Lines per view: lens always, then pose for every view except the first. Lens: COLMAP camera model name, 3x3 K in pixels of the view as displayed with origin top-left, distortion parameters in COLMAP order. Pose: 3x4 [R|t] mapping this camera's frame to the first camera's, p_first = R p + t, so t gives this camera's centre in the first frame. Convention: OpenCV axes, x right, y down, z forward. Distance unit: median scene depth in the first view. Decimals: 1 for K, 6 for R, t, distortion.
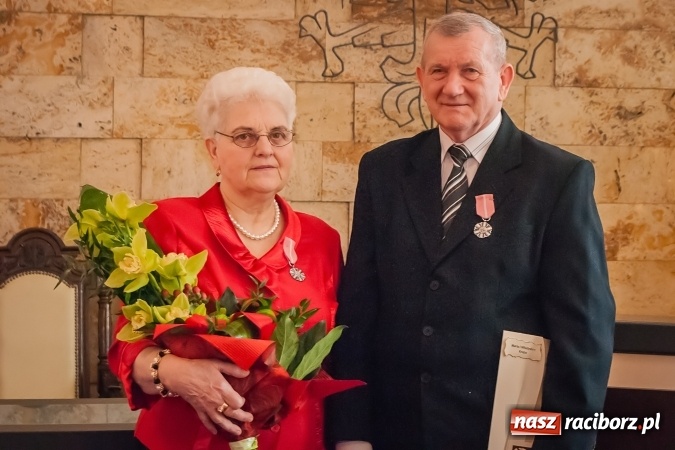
lens RADIAL K [[1741.2, 0, 394.9], [0, 1741.2, 187.2], [0, 0, 1]] dist [0.032797, 0.291030]
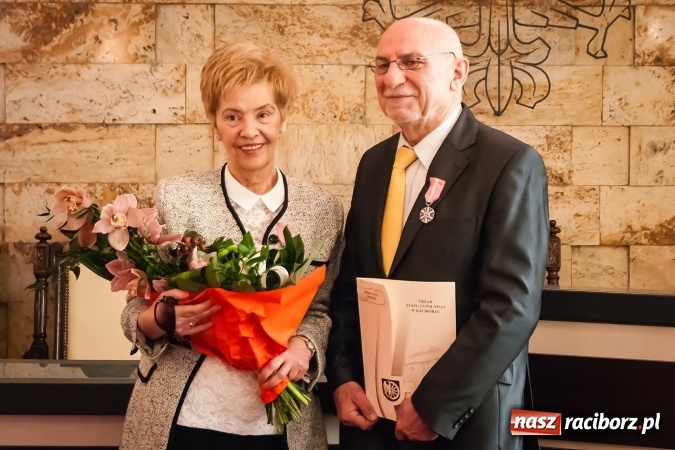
lens RADIAL K [[1741.2, 0, 394.9], [0, 1741.2, 187.2], [0, 0, 1]] dist [0.032797, 0.291030]
pose [[0.977646, -0.003823, -0.210222, 0.174000], [0.004238, 0.999990, 0.001521, 0.008241], [0.210214, -0.002378, 0.977653, 0.022484]]
